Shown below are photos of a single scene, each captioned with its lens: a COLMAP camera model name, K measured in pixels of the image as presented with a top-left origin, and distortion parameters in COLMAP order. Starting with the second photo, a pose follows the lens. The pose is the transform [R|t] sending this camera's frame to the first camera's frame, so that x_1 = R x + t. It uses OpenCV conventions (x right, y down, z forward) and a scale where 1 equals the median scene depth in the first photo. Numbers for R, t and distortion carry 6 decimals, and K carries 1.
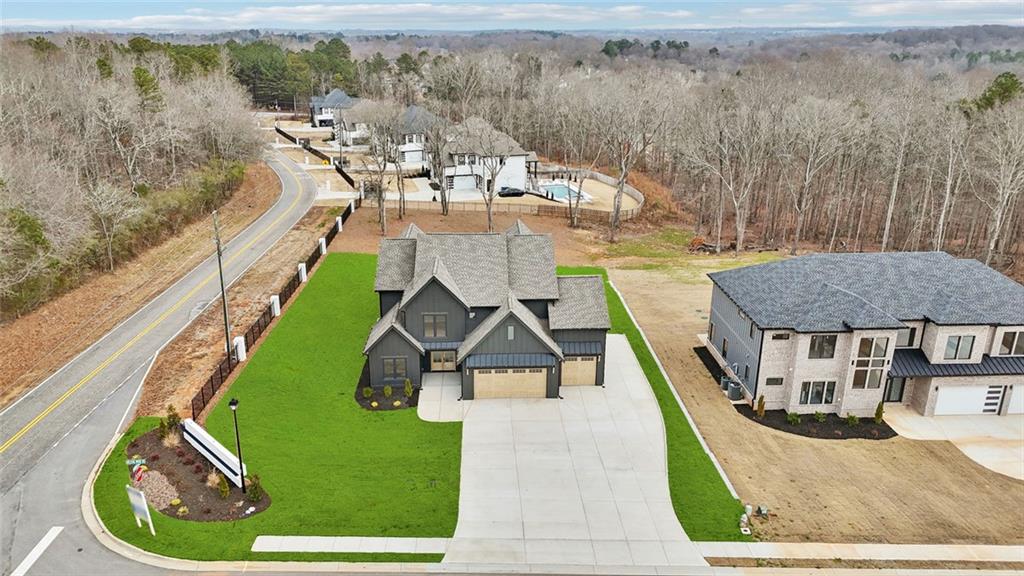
lens RADIAL K [[736.1, 0, 512.0], [0, 736.1, 288.0], [0, 0, 1]] dist [0.034215, -0.005827]
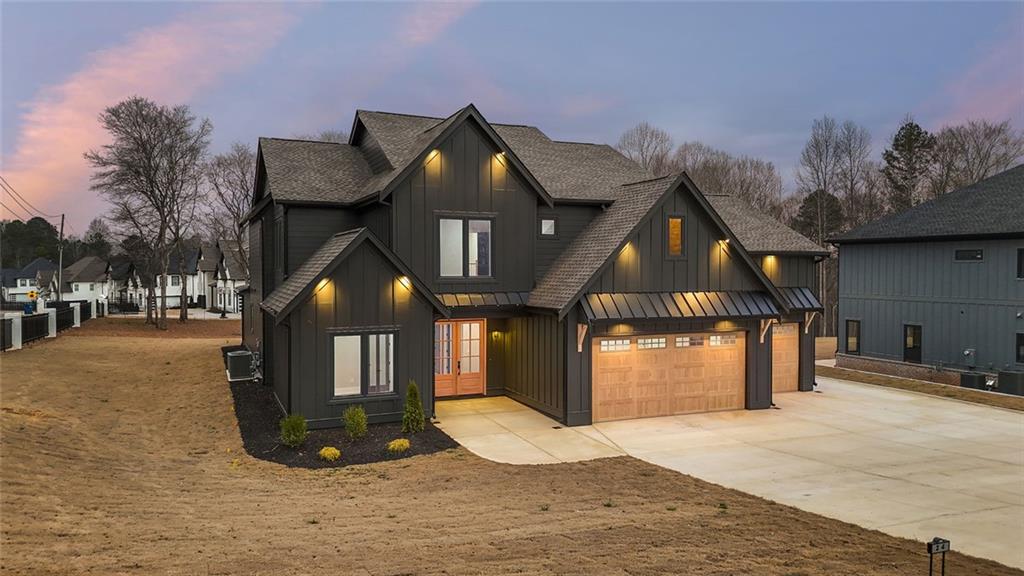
lens RADIAL K [[731.4, 0, 525.3], [0, 731.4, 288.1], [0, 0, 1]] dist [0.026586, 0.001569]
pose [[0.931029, -0.016019, 0.364594, -0.209524], [0.123823, 0.953641, -0.274293, 0.174839], [-0.343298, 0.300520, 0.889851, 0.632668]]
